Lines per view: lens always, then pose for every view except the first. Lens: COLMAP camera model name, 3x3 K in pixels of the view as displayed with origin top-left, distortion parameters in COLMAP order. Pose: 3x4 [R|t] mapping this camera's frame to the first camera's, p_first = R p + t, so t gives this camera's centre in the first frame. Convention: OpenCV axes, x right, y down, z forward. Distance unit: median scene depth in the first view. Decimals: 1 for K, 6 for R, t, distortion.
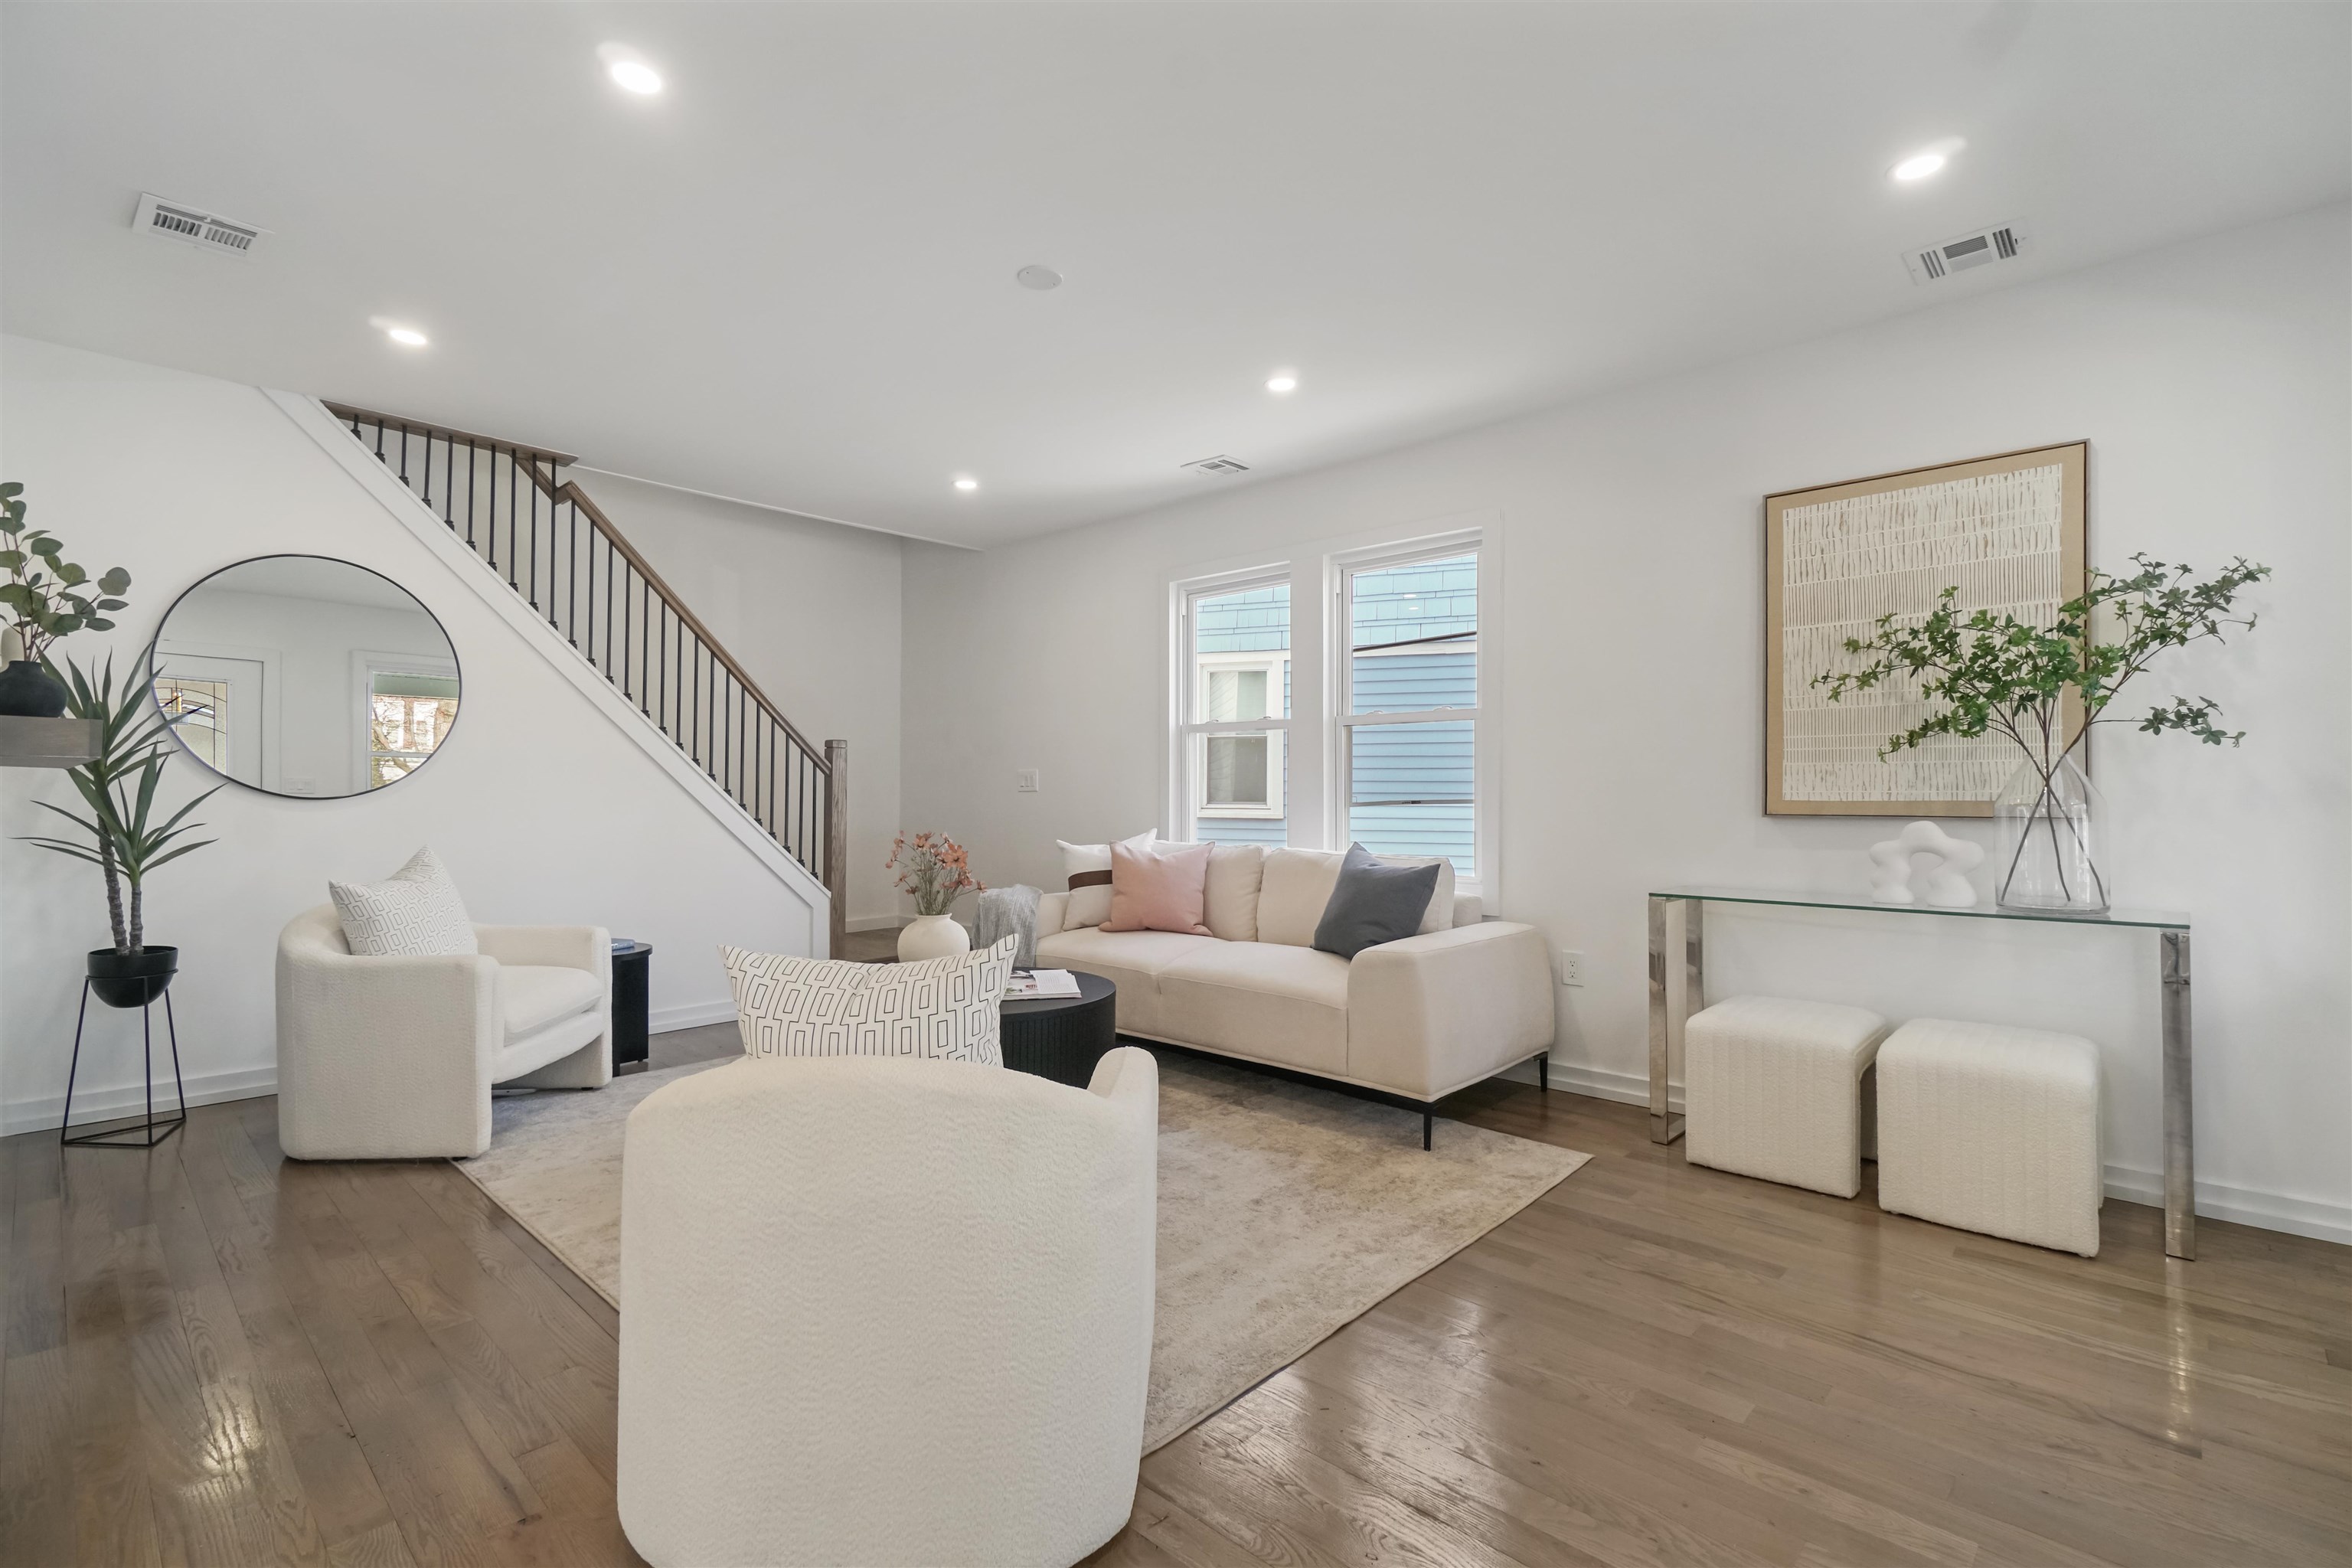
lens RADIAL K [[1038.7, 0, 1177.2], [0, 1038.7, 790.6], [0, 0, 1]] dist [0.011494, -0.000104]
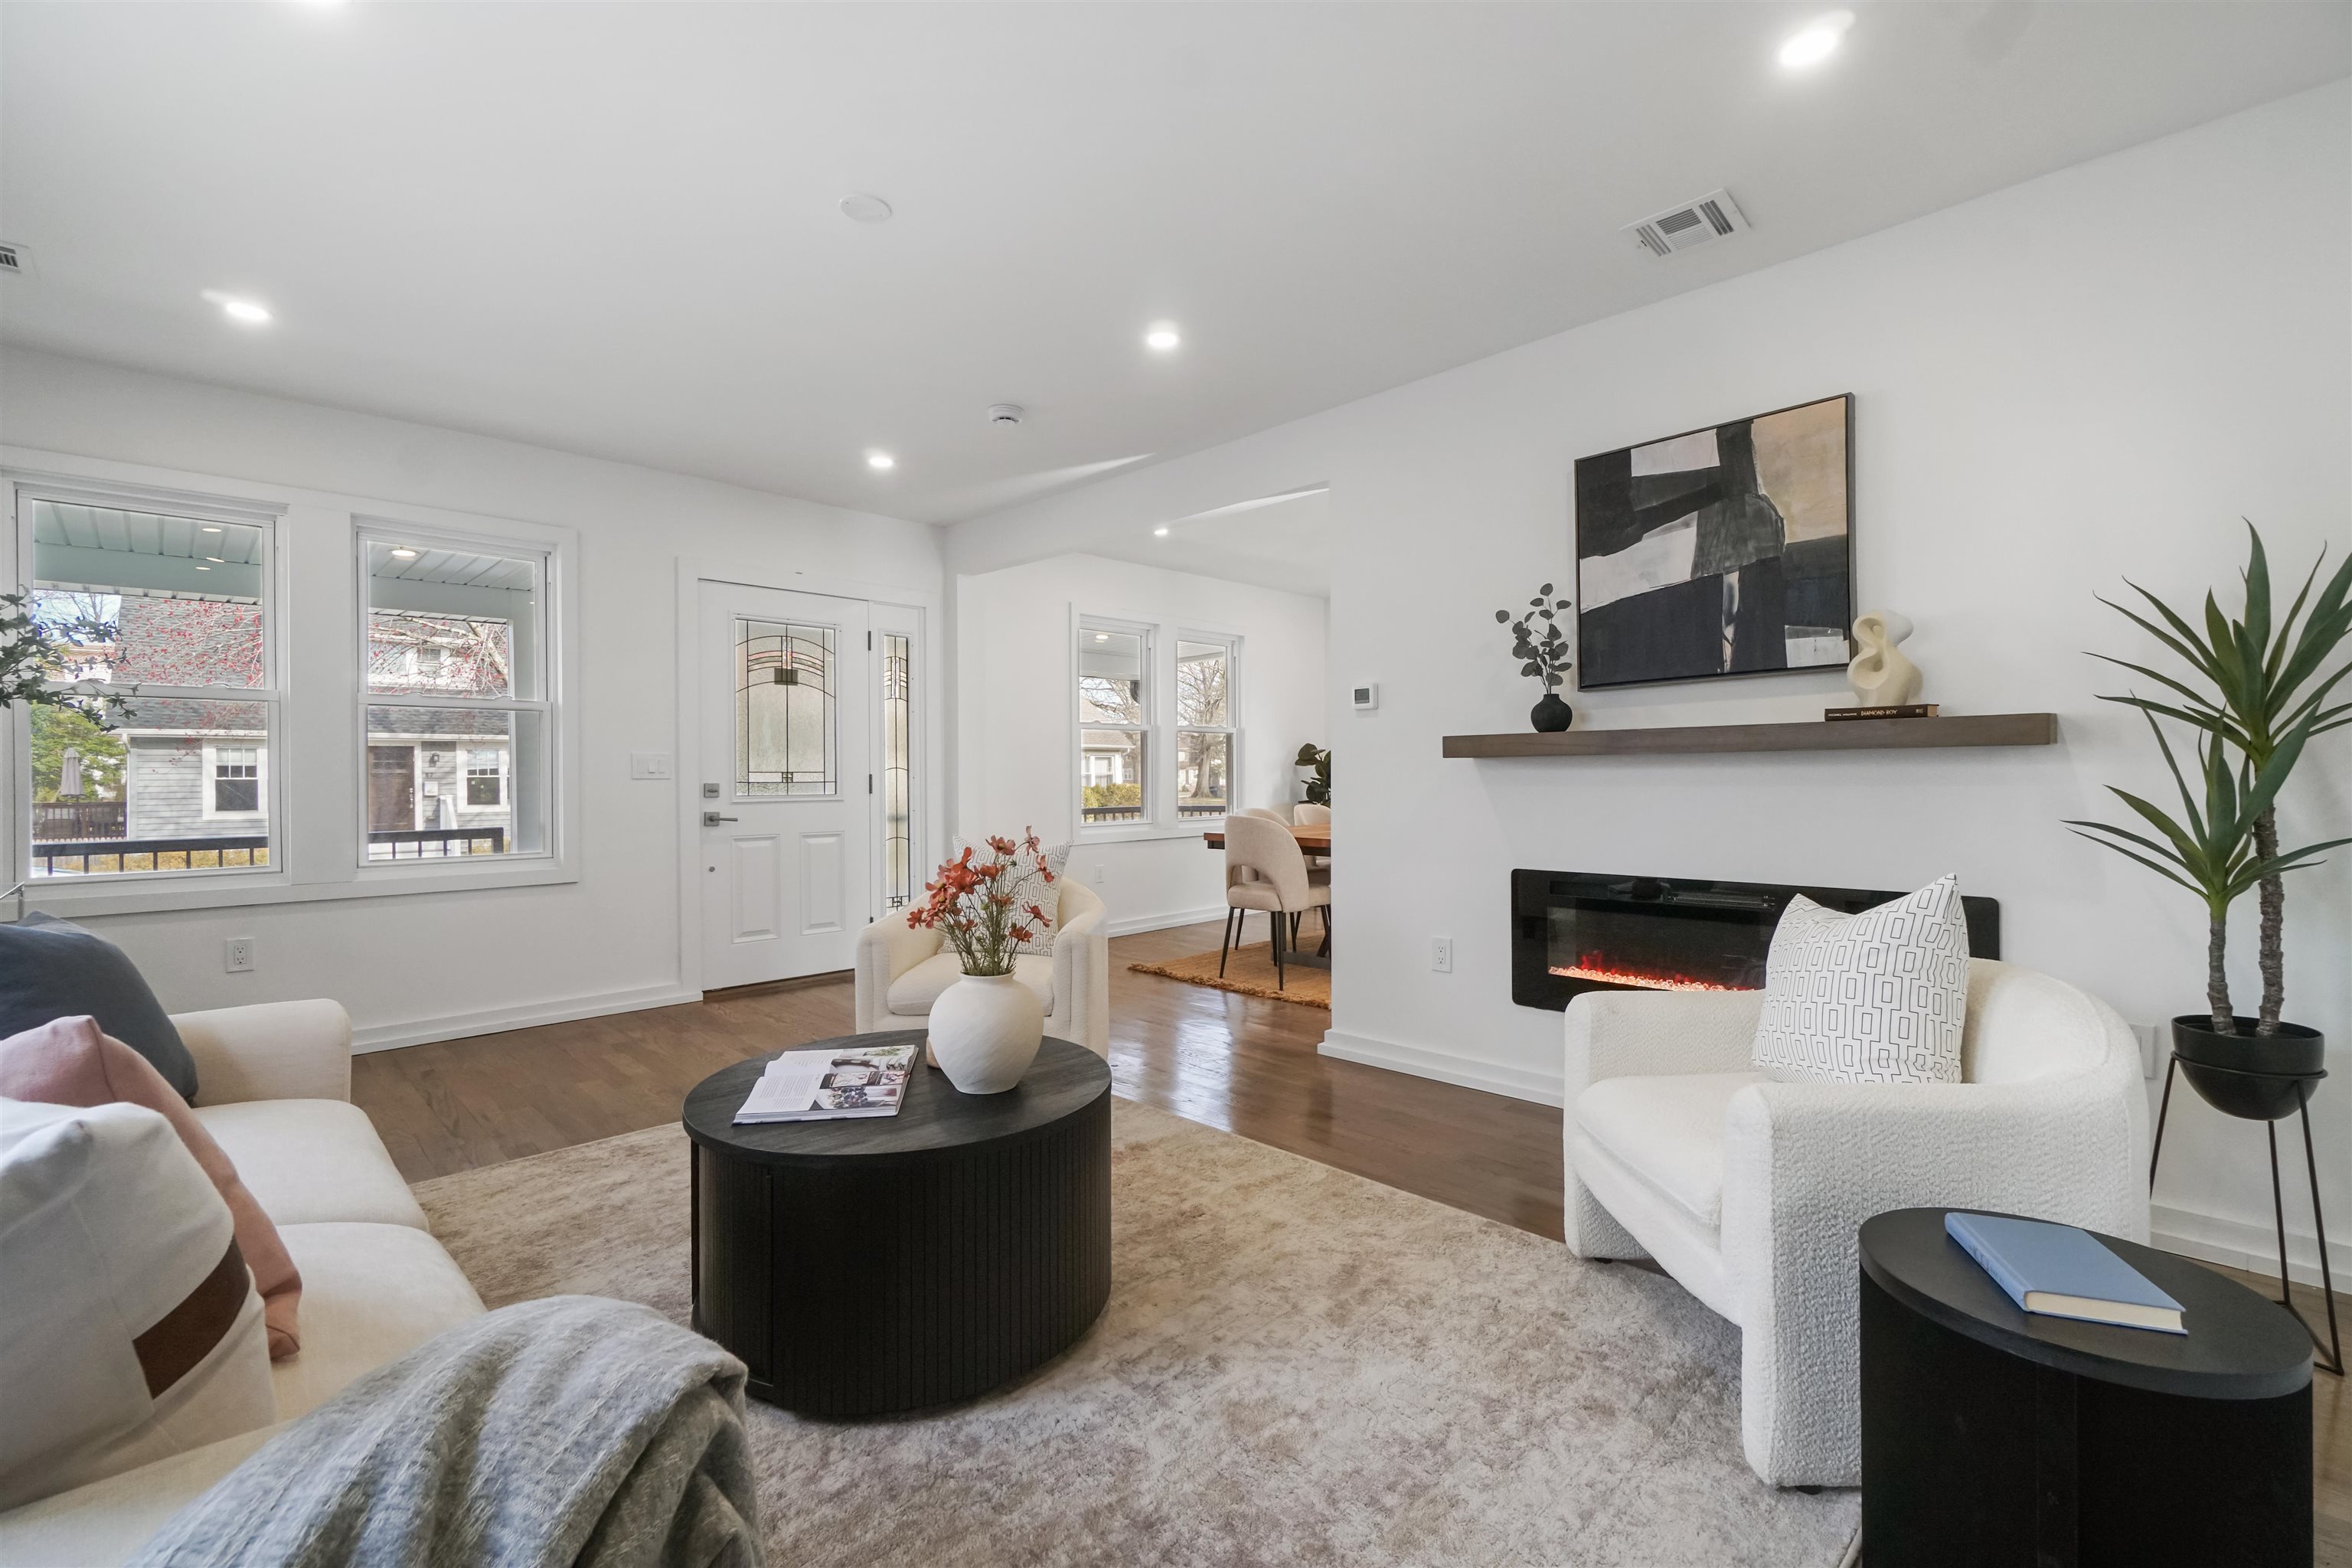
lens RADIAL K [[1003.6, 0, 1149.5], [0, 1003.6, 770.8], [0, 0, 1]] dist [0.004225, 0.000141]
pose [[-0.999004, 0.001122, 0.044602, -0.416611], [0.000583, 0.999927, -0.012096, 0.007429], [-0.044612, -0.012058, -0.998932, 1.863805]]
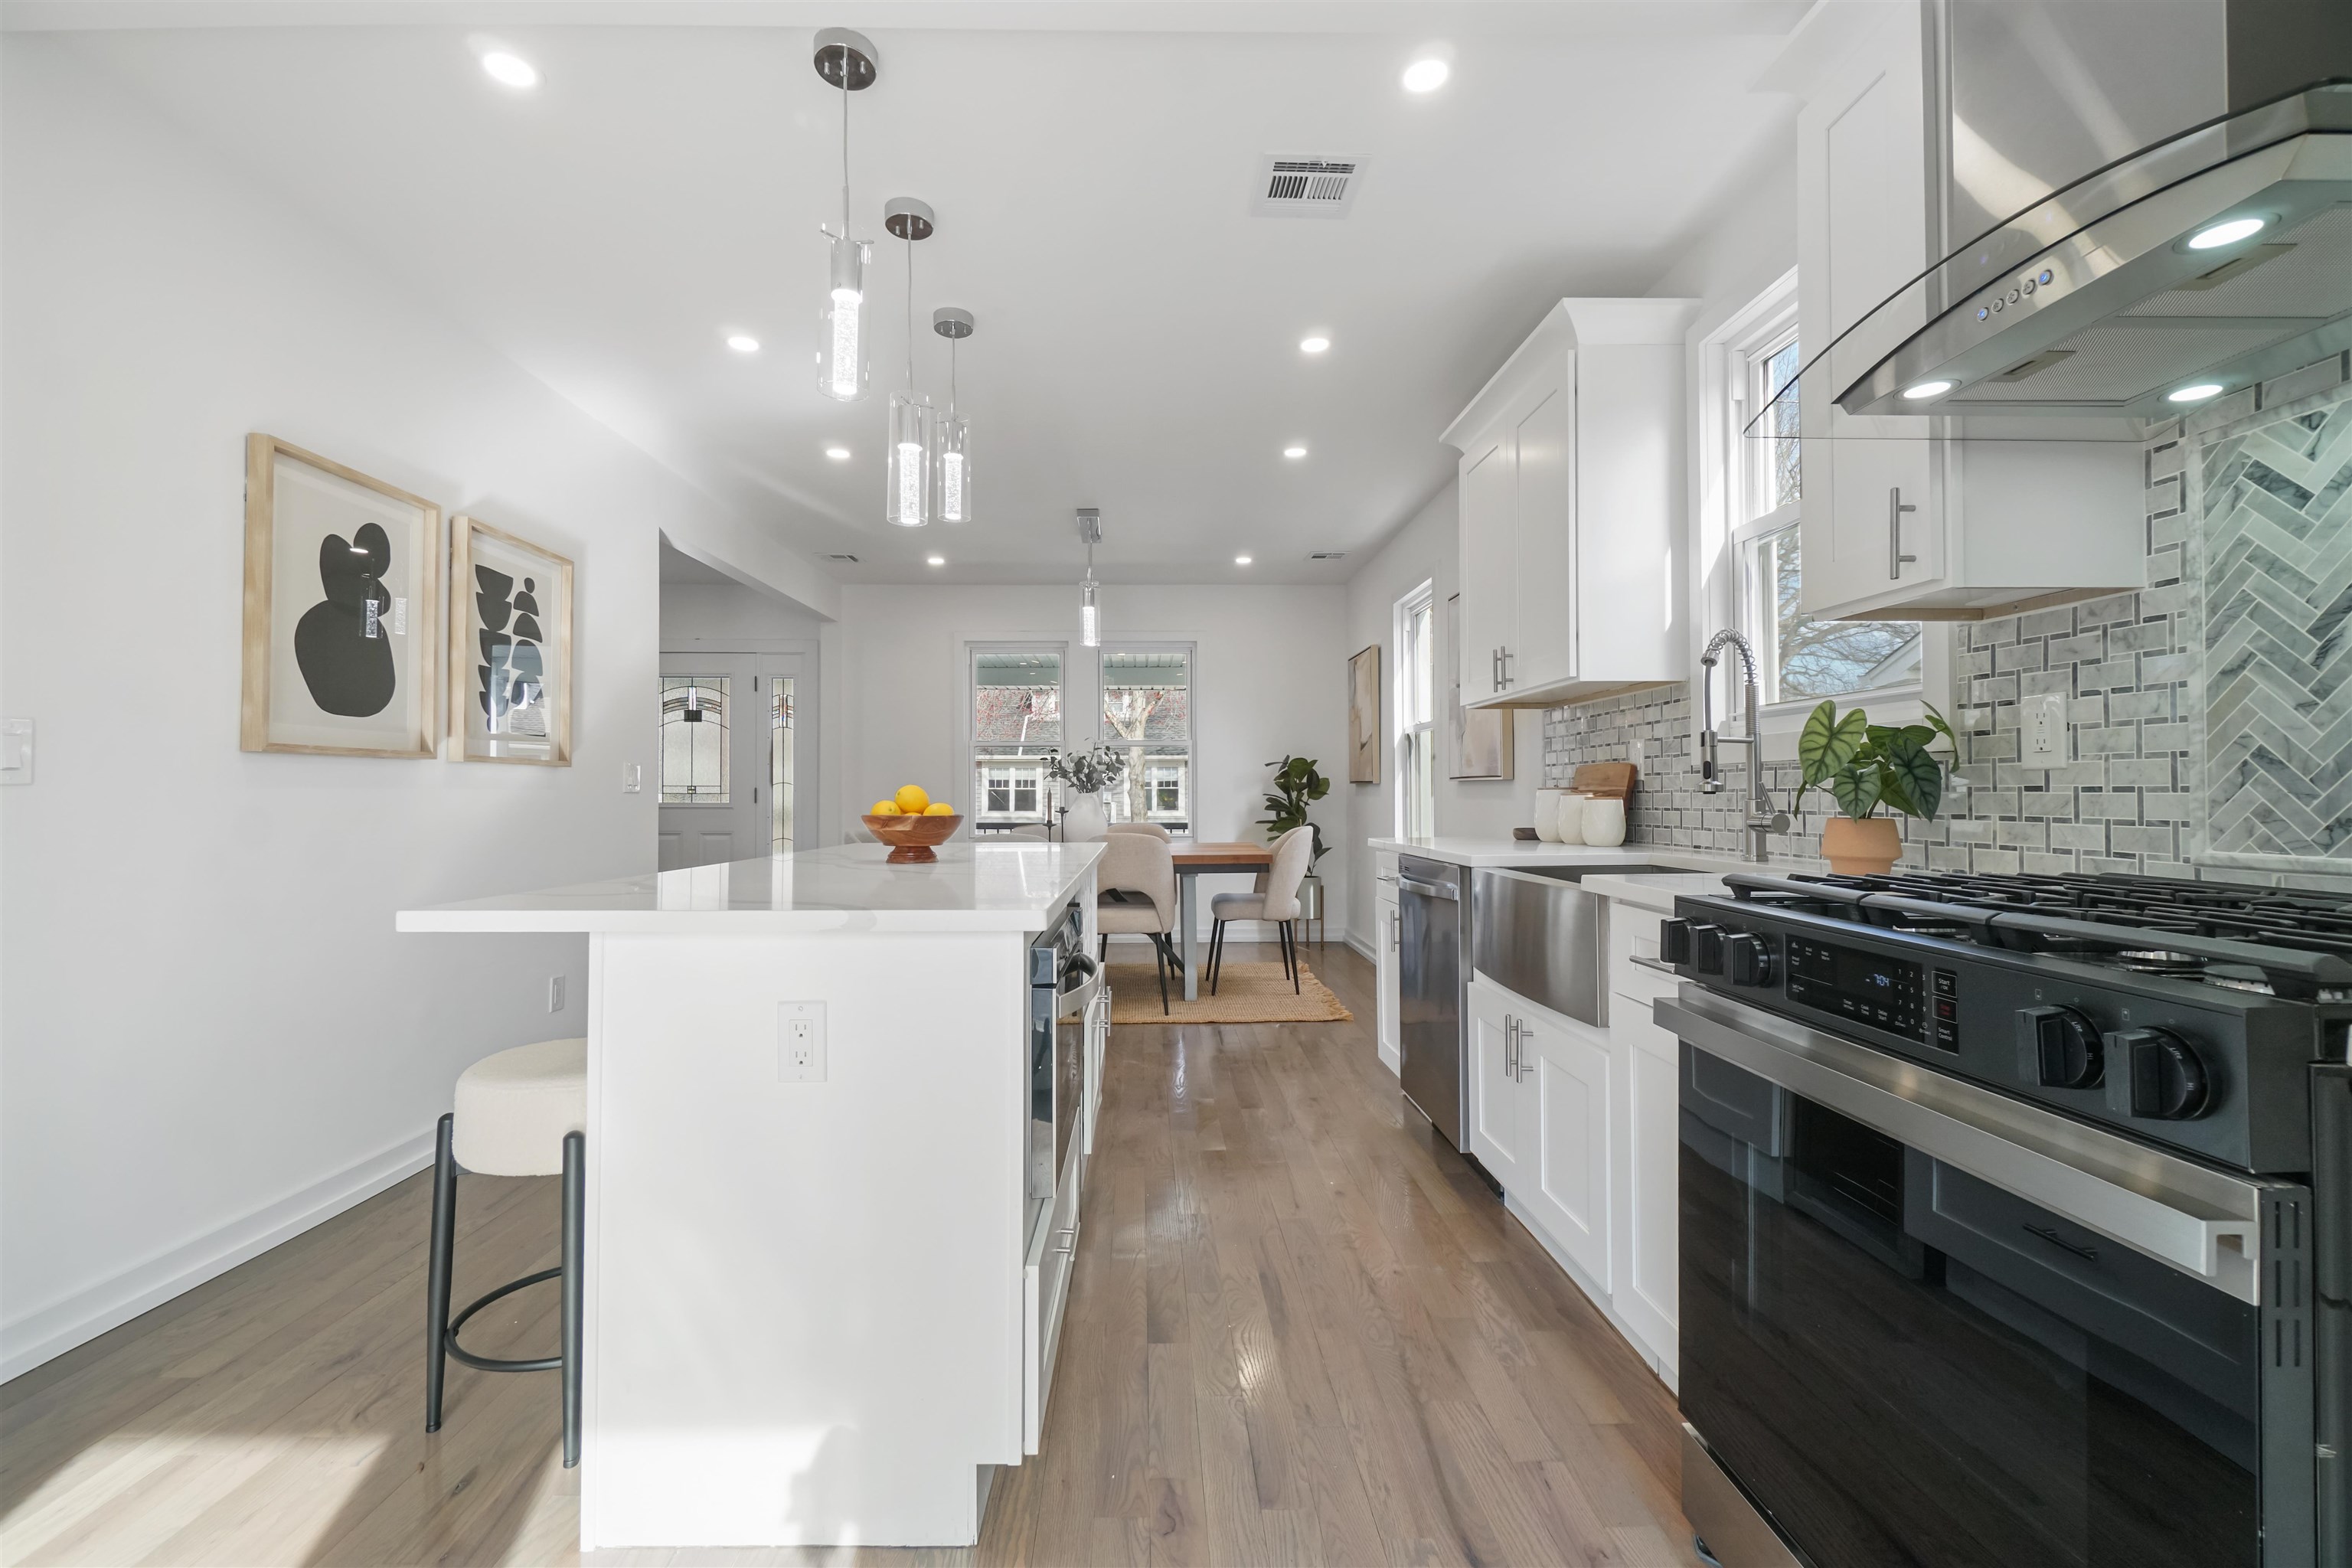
lens RADIAL K [[1004.3, 0, 1162.7], [0, 1004.3, 767.4], [0, 0, 1]] dist [0.005413, -0.000059]
pose [[-0.703294, 0.010547, 0.710821, -2.273018], [-0.010232, 0.999636, -0.024955, -0.009456], [-0.710826, -0.024824, -0.702930, 0.989141]]
